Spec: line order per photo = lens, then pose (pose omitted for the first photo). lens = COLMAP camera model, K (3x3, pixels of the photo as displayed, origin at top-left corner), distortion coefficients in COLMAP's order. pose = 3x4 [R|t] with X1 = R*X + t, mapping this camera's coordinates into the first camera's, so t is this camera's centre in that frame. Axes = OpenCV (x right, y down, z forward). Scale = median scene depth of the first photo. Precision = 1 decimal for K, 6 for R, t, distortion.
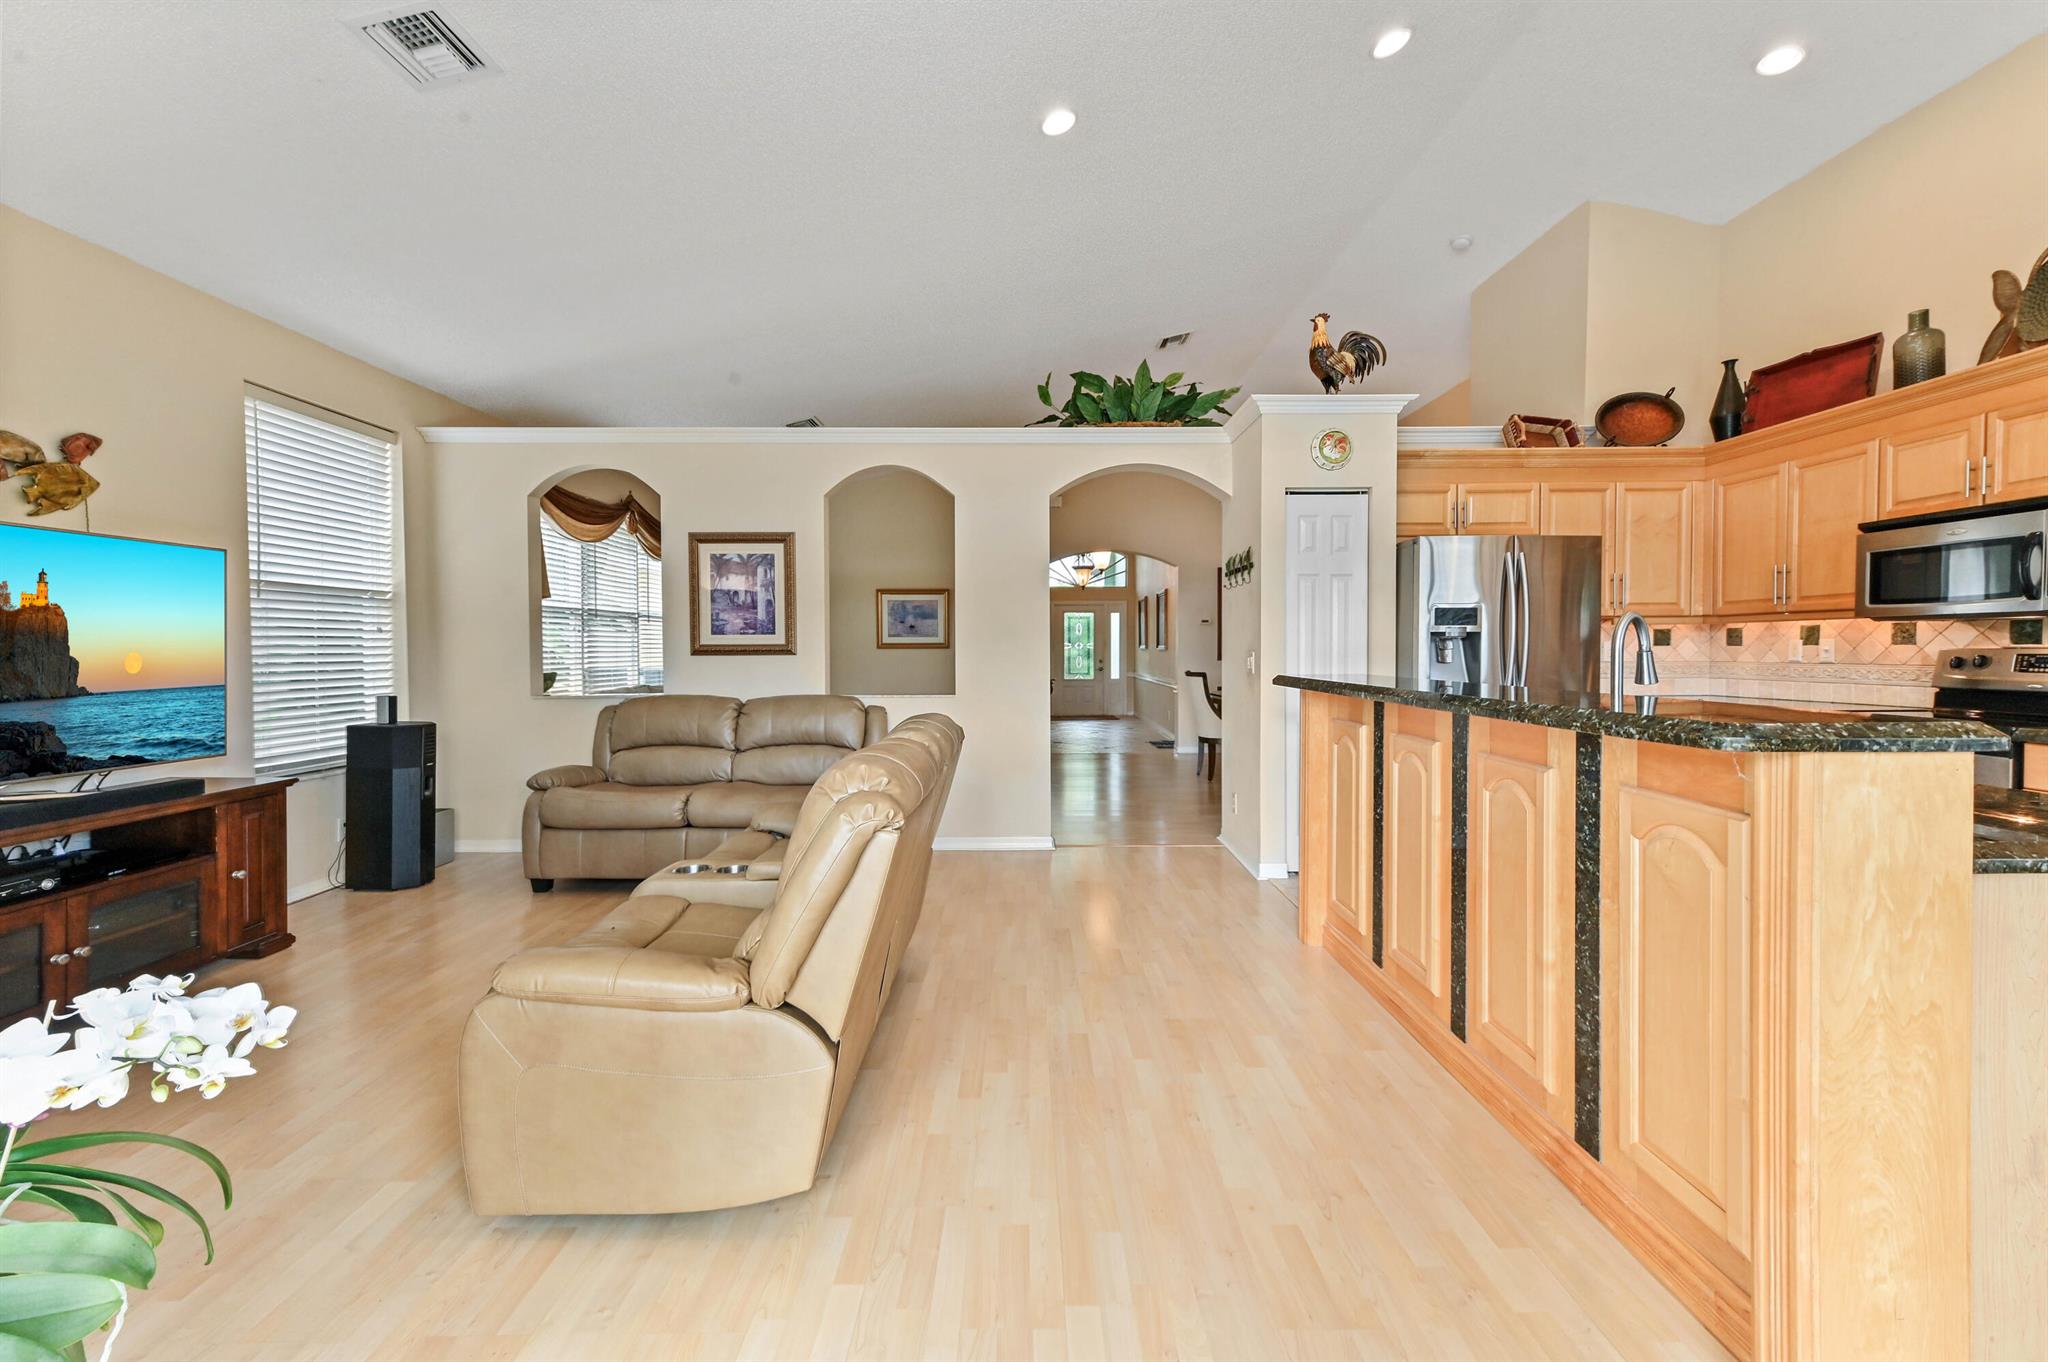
lens RADIAL K [[800.1, 0, 1018.3], [0, 800.1, 668.1], [0, 0, 1]] dist [0.010088, 0.000225]
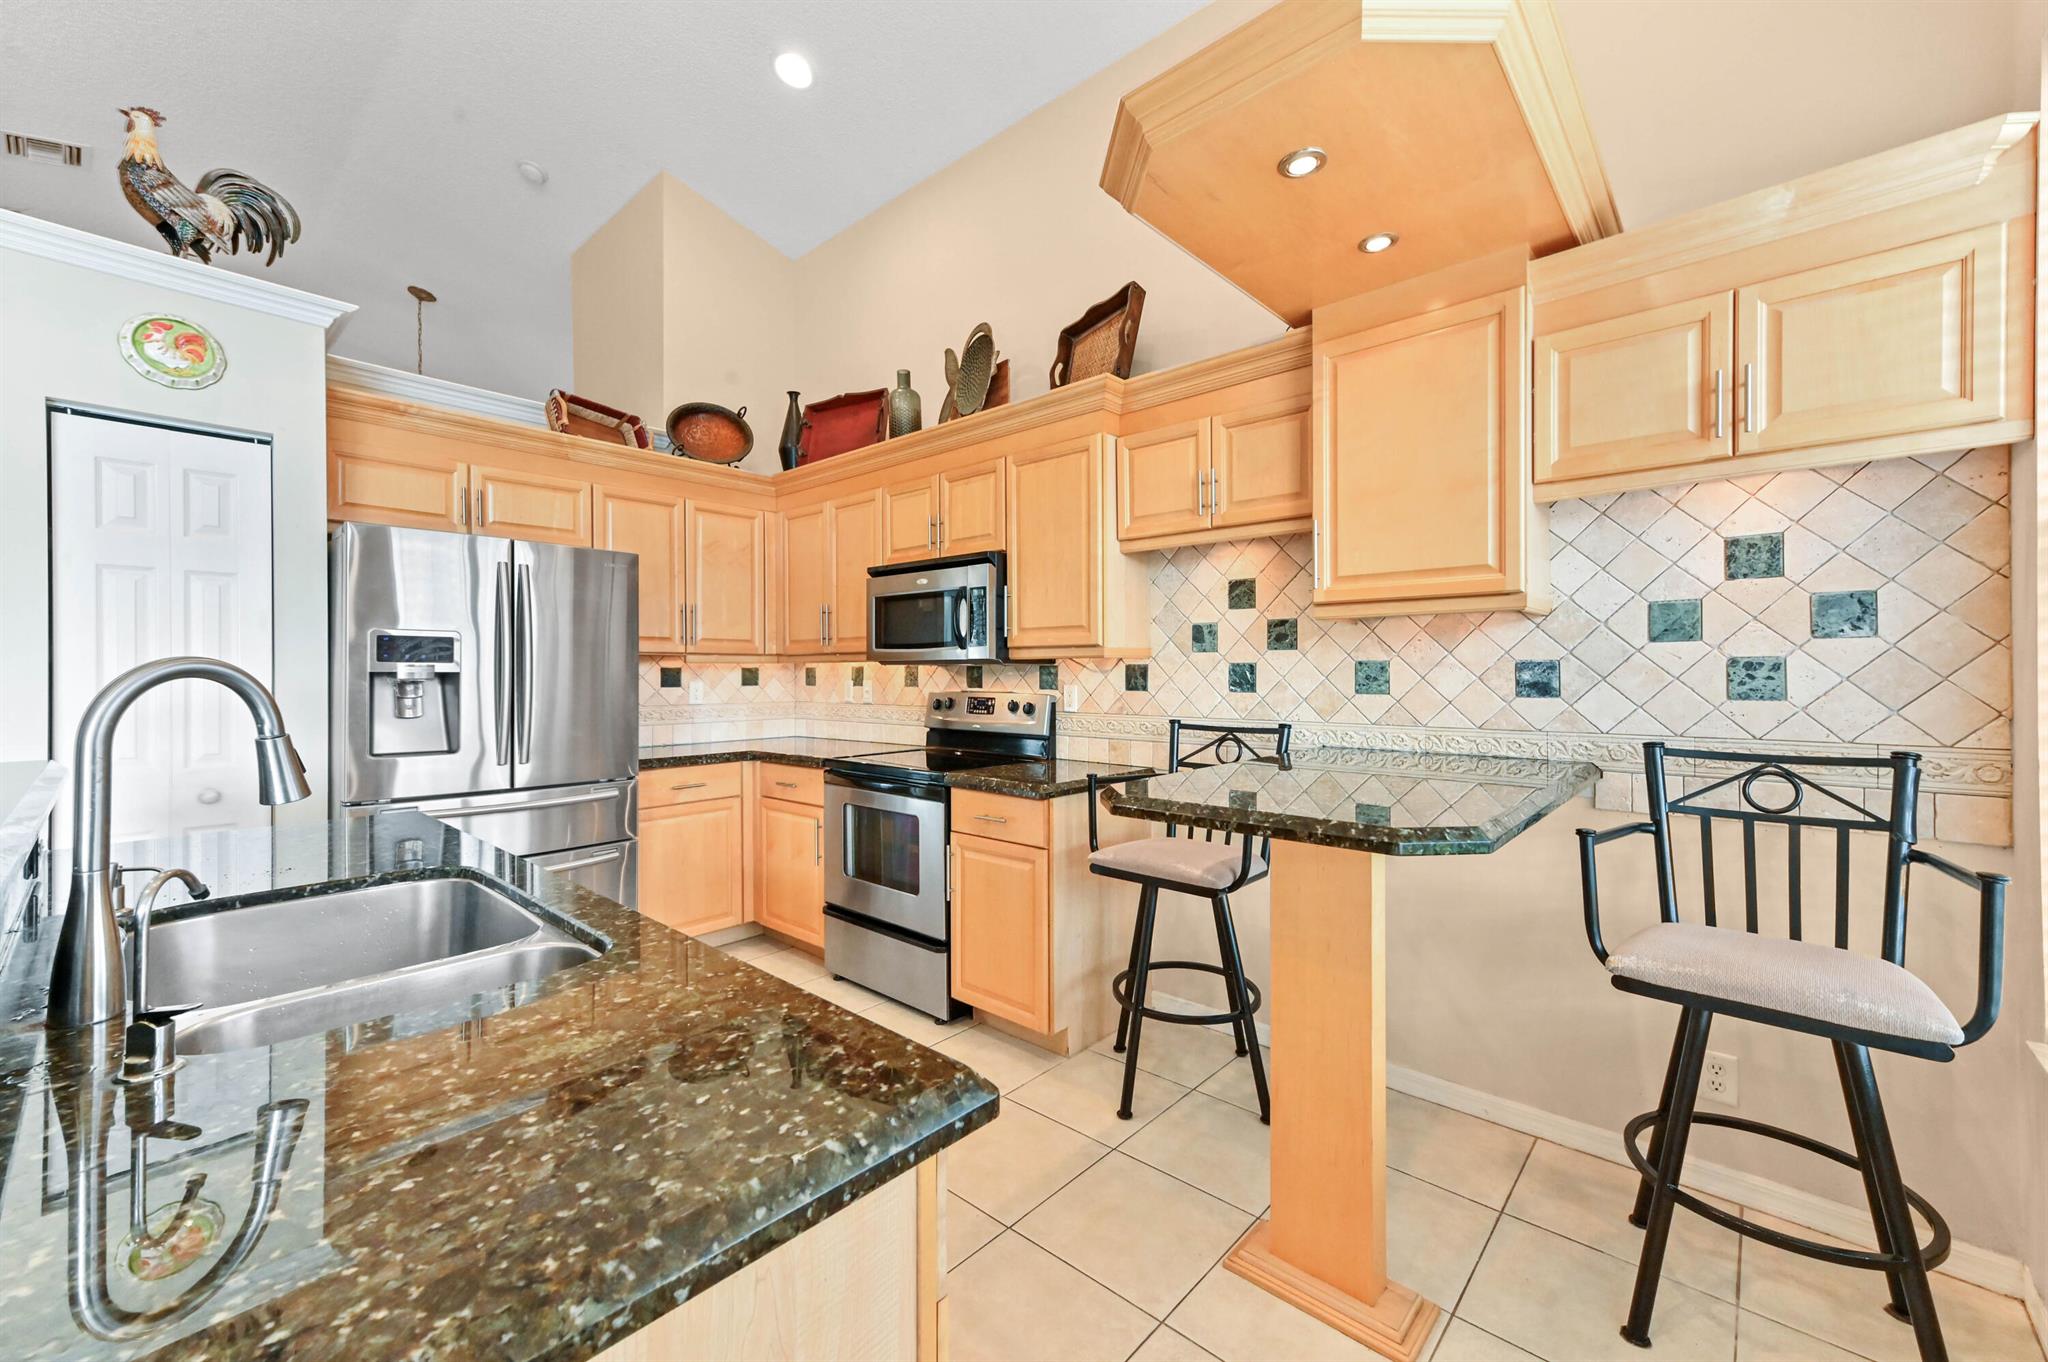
lens RADIAL K [[812.7, 0, 1027.6], [0, 812.7, 672.4], [0, 0, 1]] dist [0.017109, 0.000187]
pose [[0.665823, 0.003466, 0.746102, 0.365163], [0.017261, 0.999650, -0.020047, -0.021939], [-0.745910, 0.026226, 0.665530, 0.160243]]
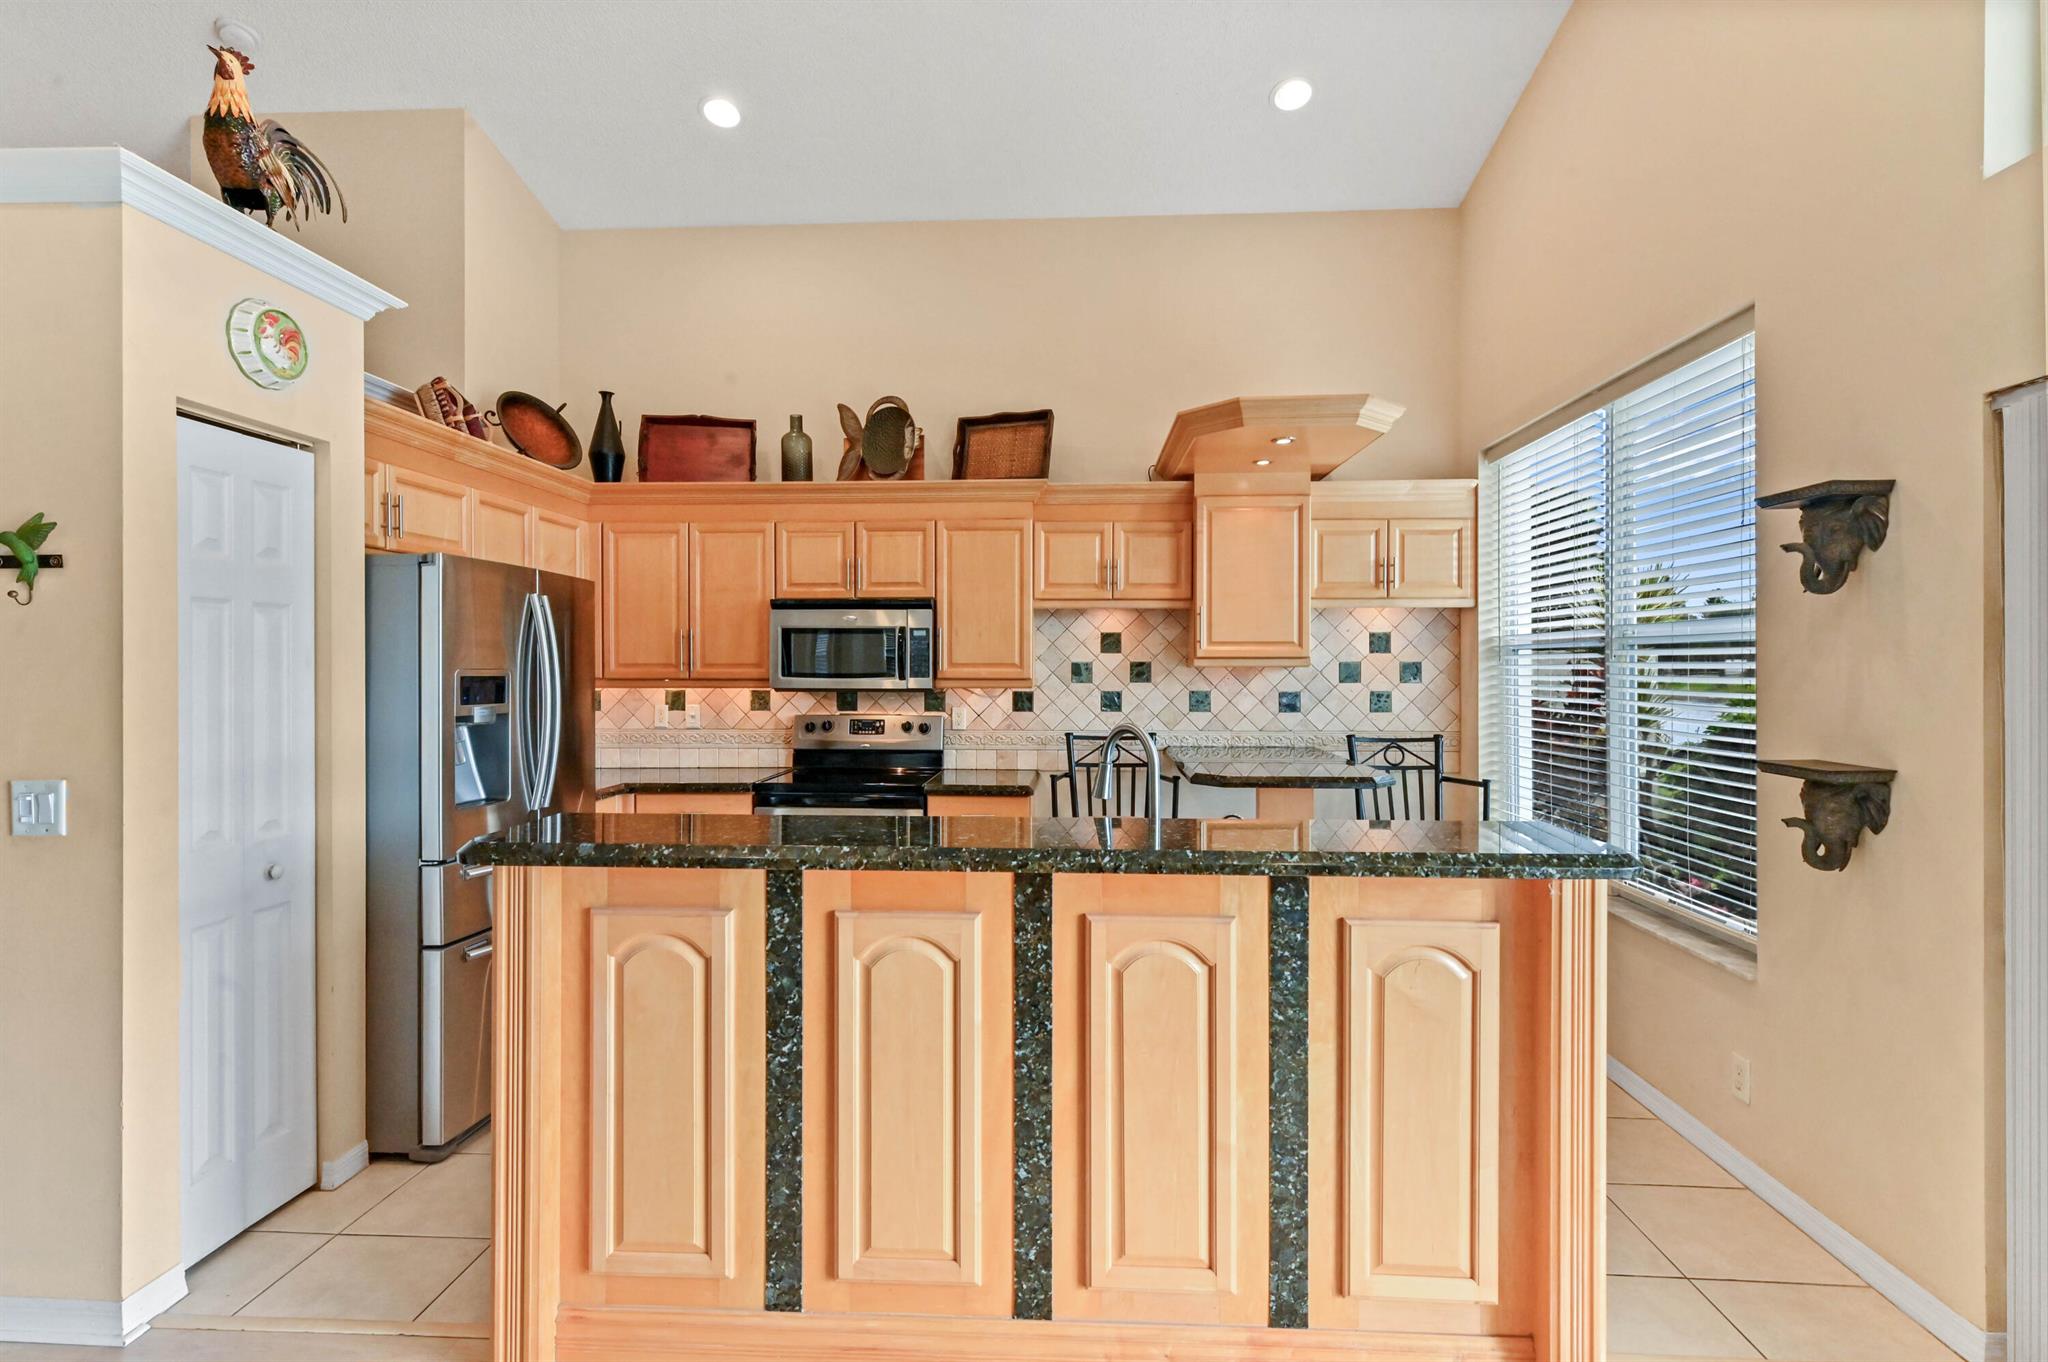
lens RADIAL K [[975.6, 0, 1028.2], [0, 975.6, 664.1], [0, 0, 1]] dist [0.014533, -0.000571]
pose [[0.043812, 0.006538, 0.999018, -0.186103], [0.023641, 0.999692, -0.007579, -0.066987], [-0.998760, 0.023950, 0.043644, 0.533793]]
